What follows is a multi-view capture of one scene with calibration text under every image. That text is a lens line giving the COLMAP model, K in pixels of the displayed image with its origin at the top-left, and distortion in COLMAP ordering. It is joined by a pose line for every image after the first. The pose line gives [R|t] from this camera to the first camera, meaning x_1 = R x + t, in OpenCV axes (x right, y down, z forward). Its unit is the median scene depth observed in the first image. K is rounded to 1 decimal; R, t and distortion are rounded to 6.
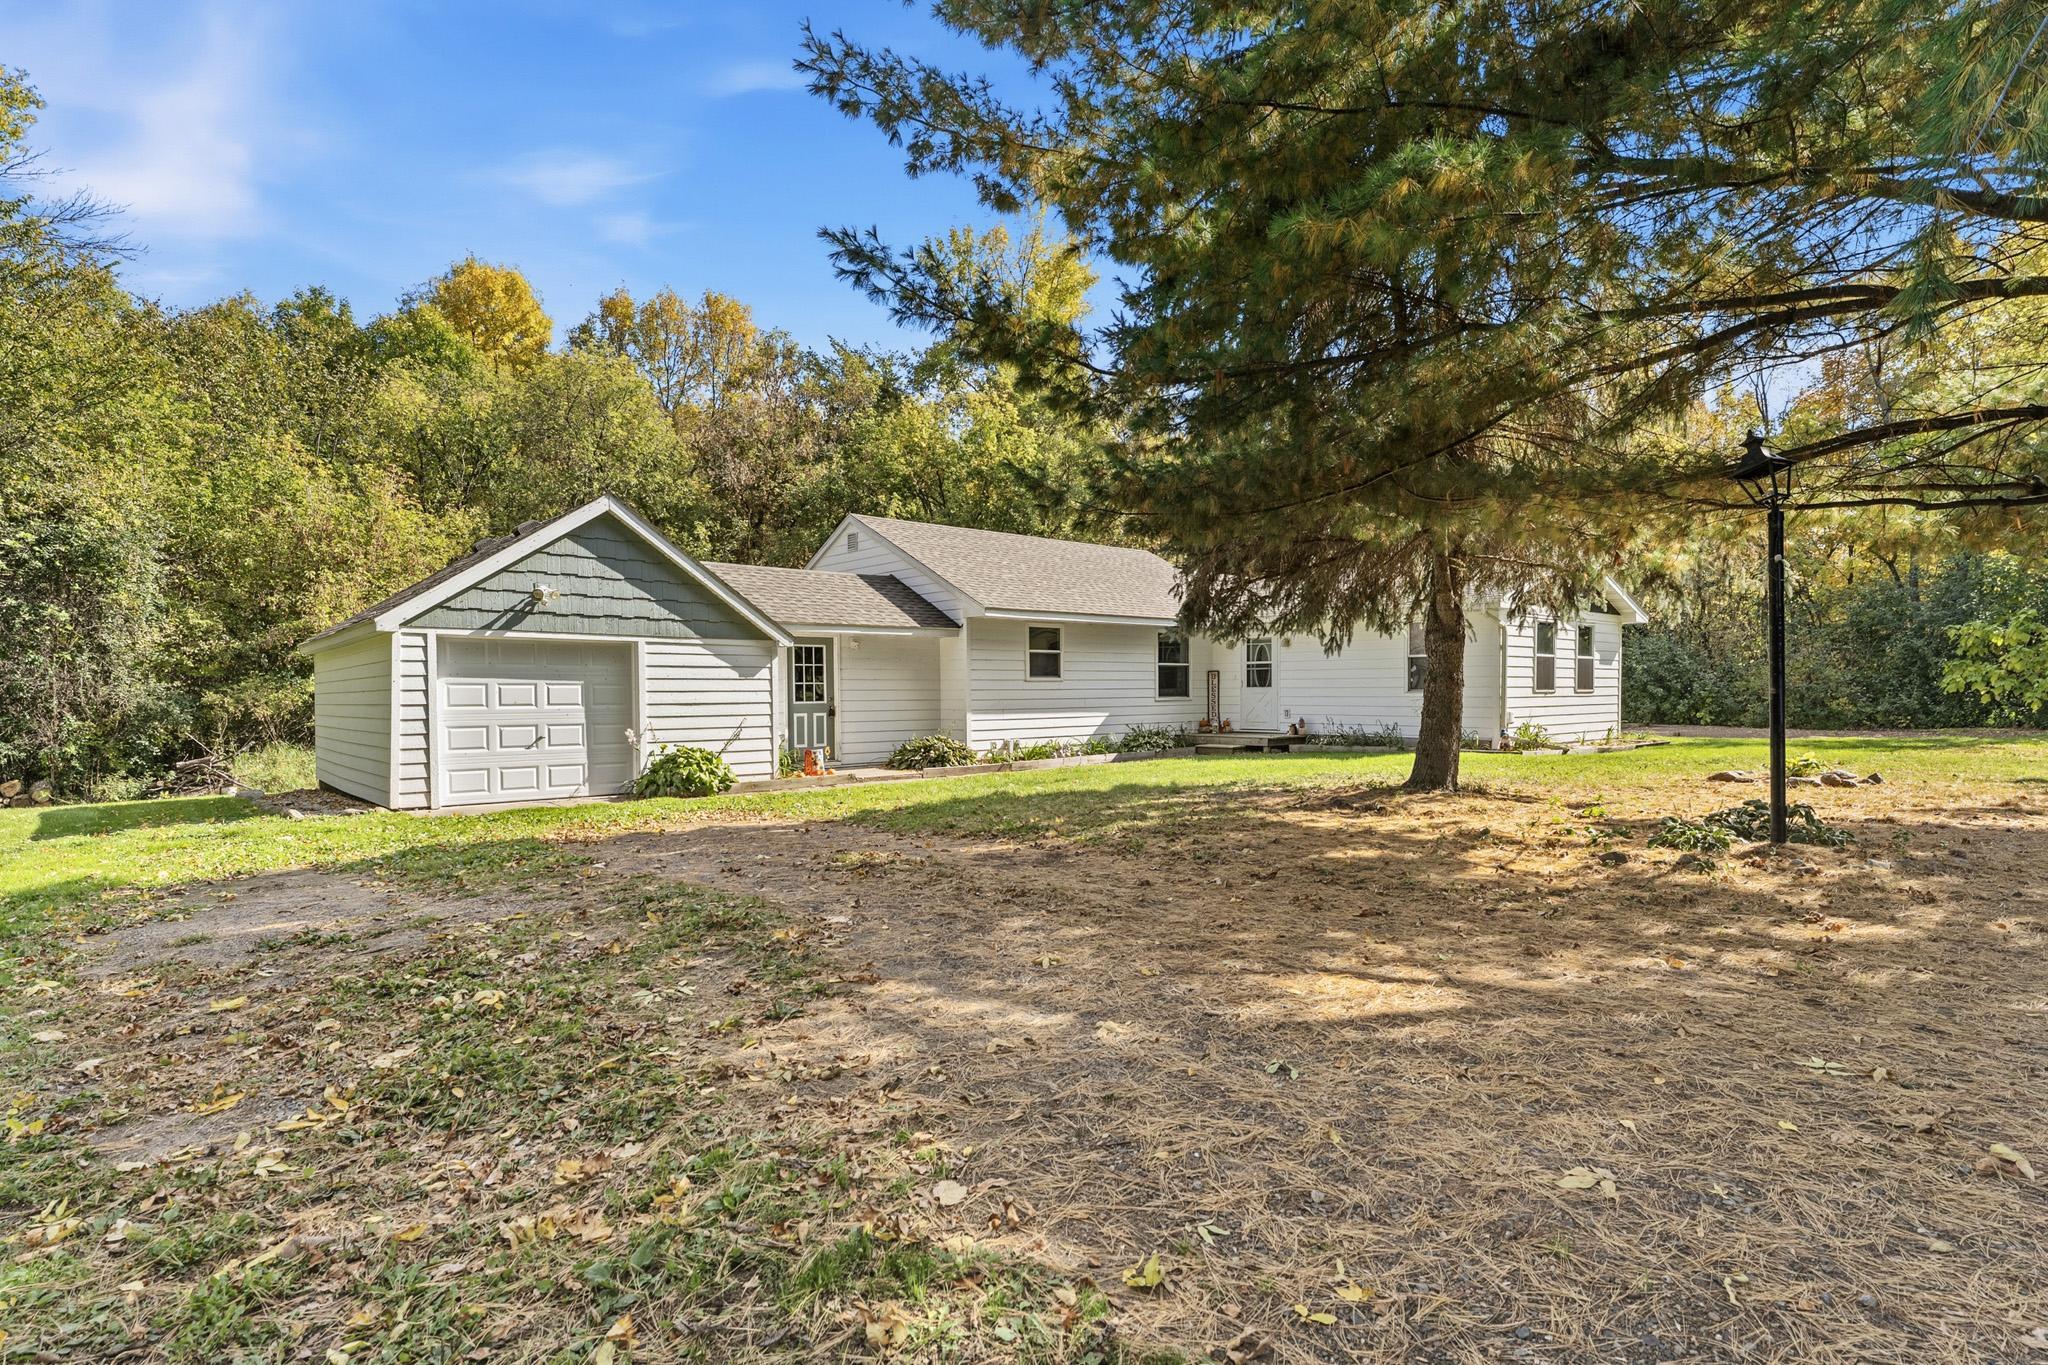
lens RADIAL K [[1072.5, 0, 1024.0], [0, 1072.5, 707.4], [0, 0, 1]] dist [-0.001596, 0.001140]
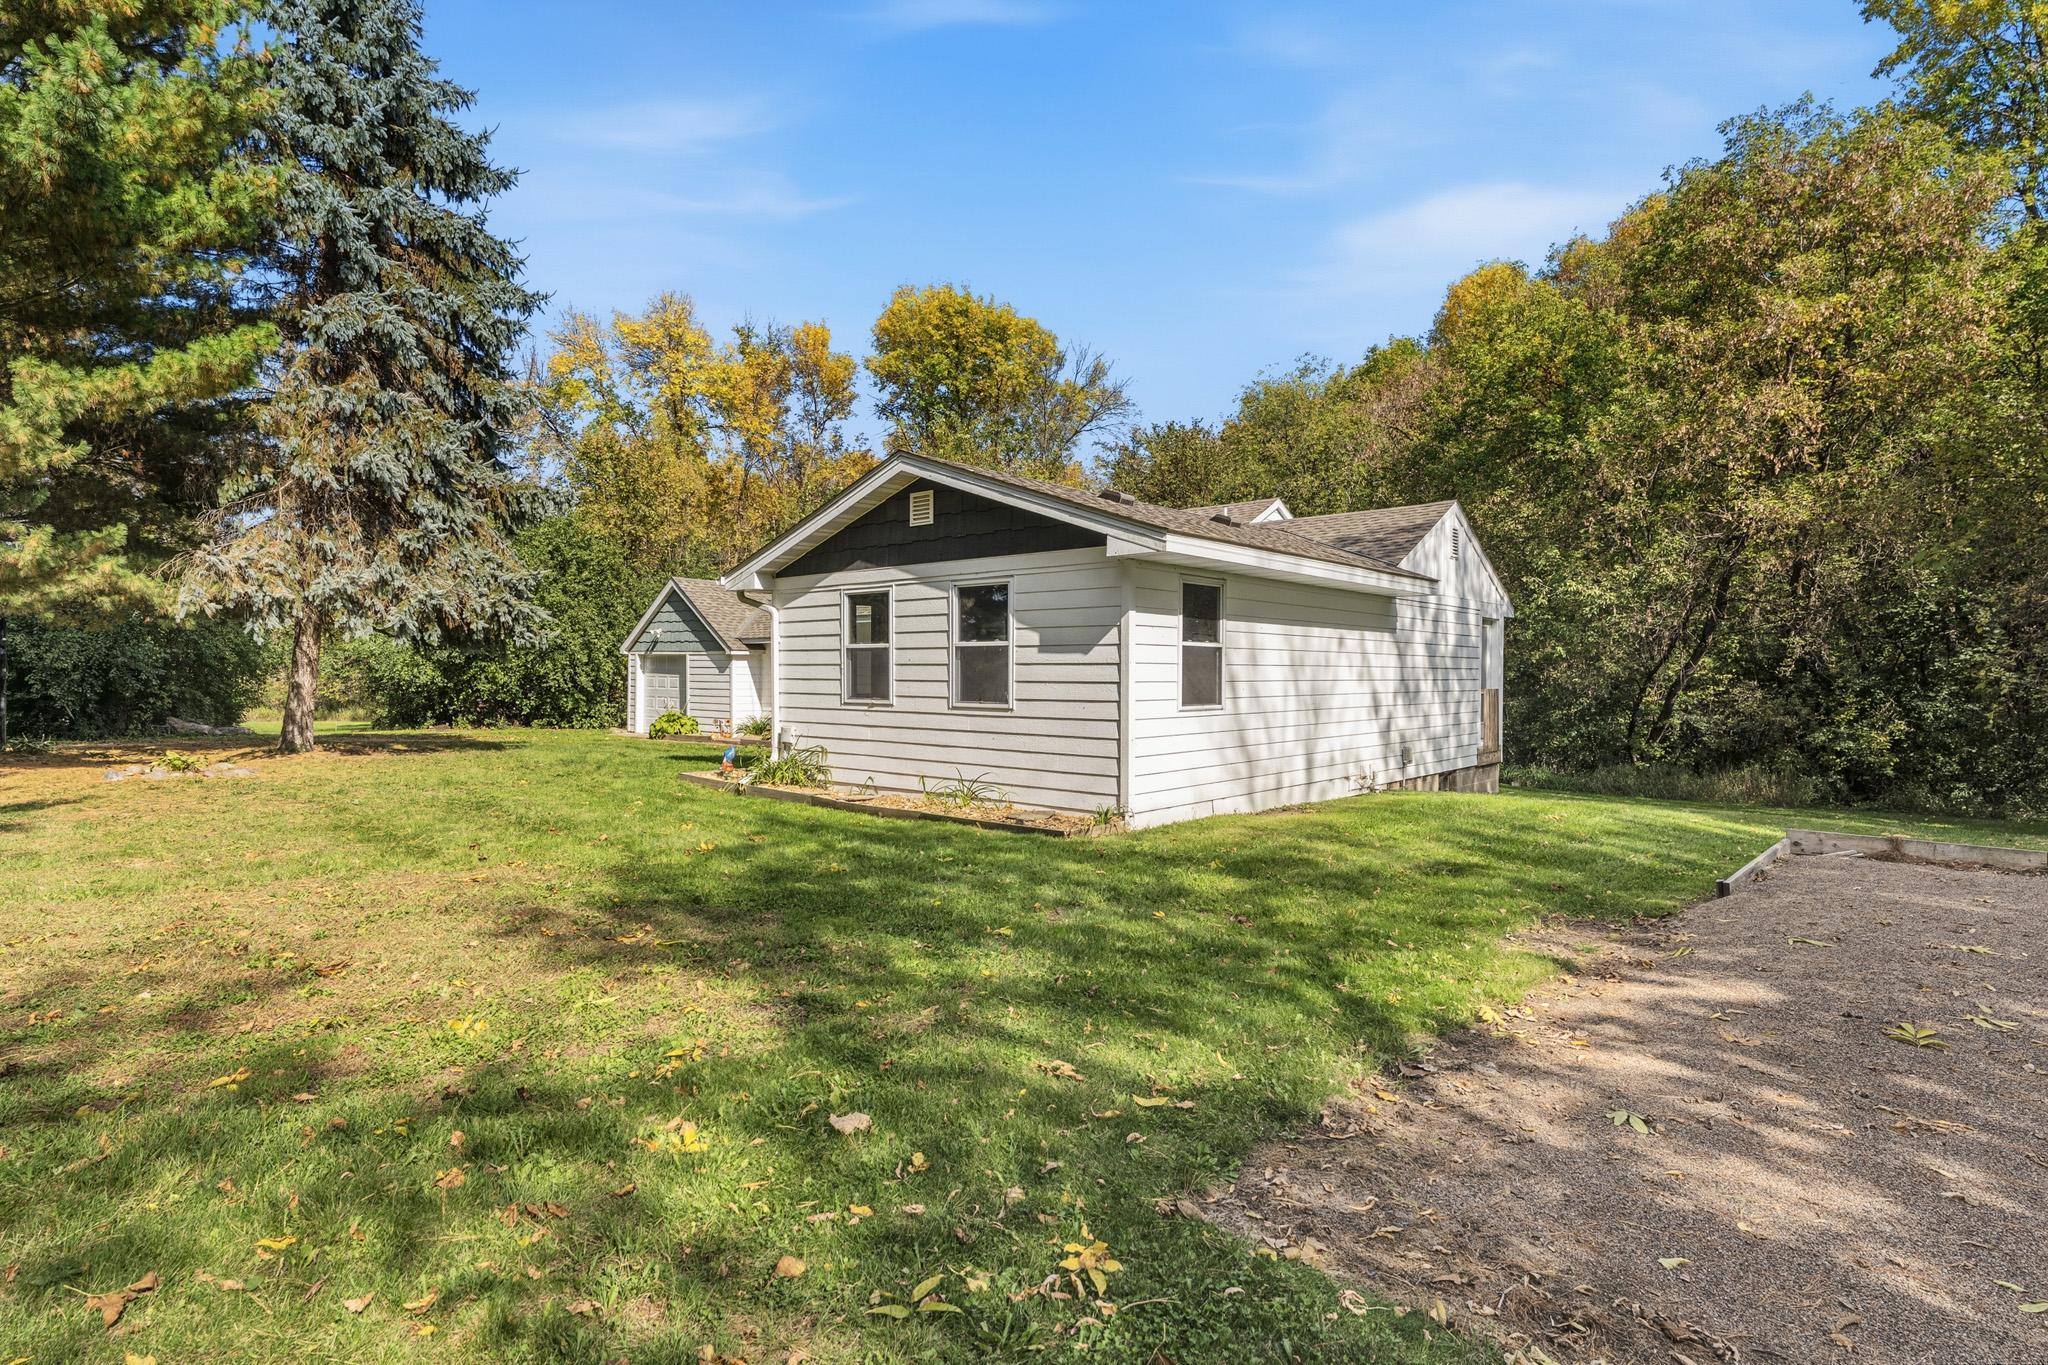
lens RADIAL K [[1072.5, 0, 1024.0], [0, 1072.5, 707.4], [0, 0, 1]] dist [-0.001596, 0.001140]
pose [[0.133901, 0.034459, -0.990395, 1.317834], [-0.023222, 0.999230, 0.031627, -0.035545], [0.990723, 0.018764, 0.134598, 1.131187]]
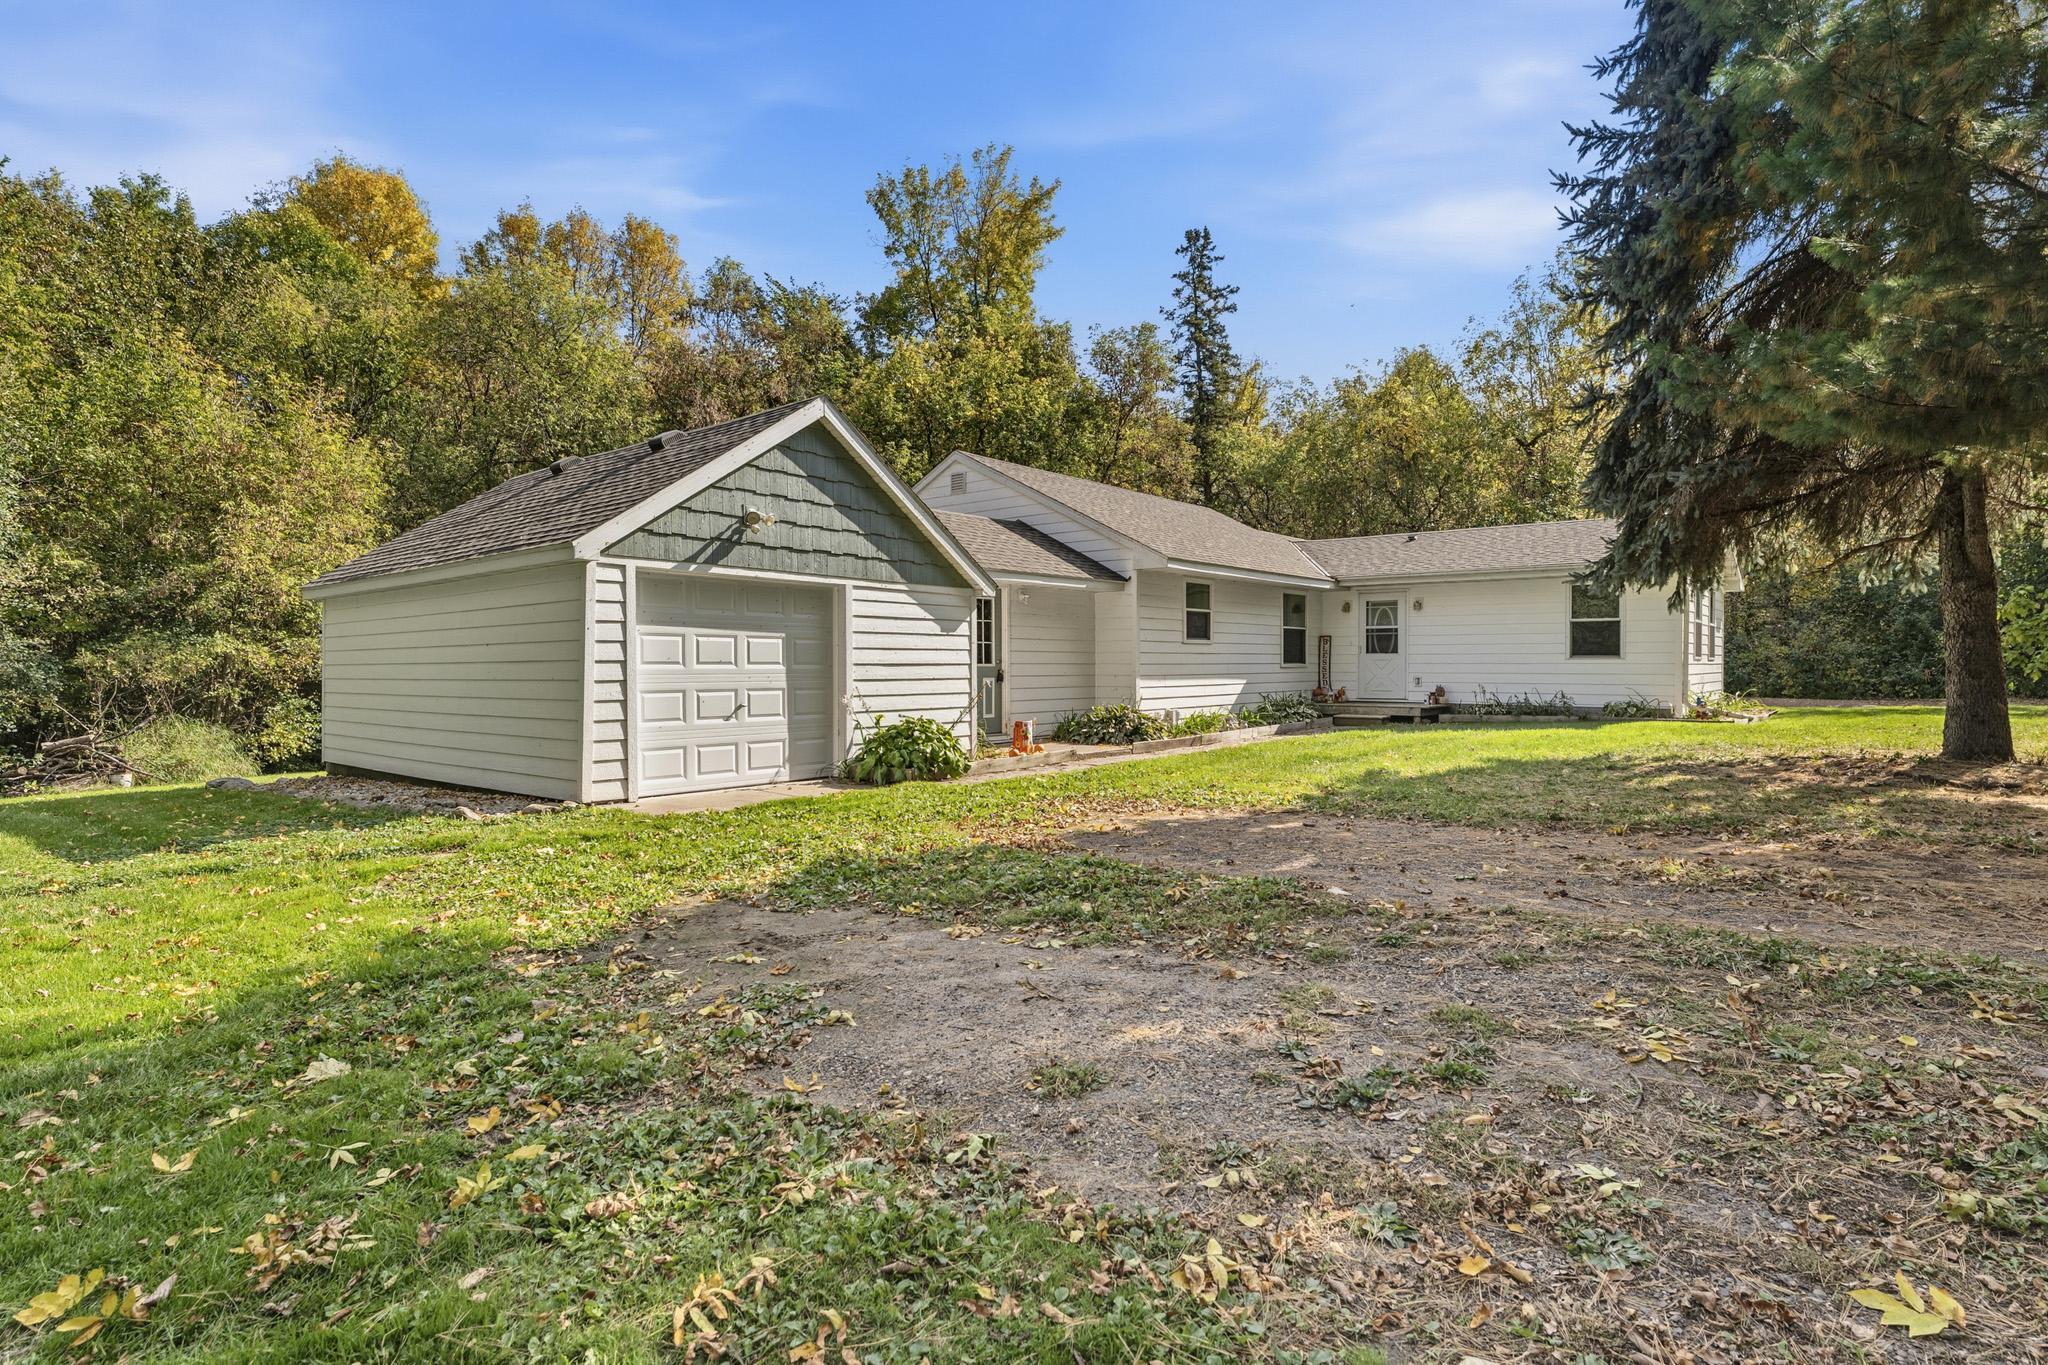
lens RADIAL K [[1071.2, 0, 1014.5], [0, 1071.2, 656.5], [0, 0, 1]] dist [-0.000247, -0.000357]
pose [[0.986244, 0.006153, 0.165184, -0.312630], [-0.002215, 0.999709, -0.024016, 0.008762], [-0.165284, 0.023320, 0.985970, 0.170479]]
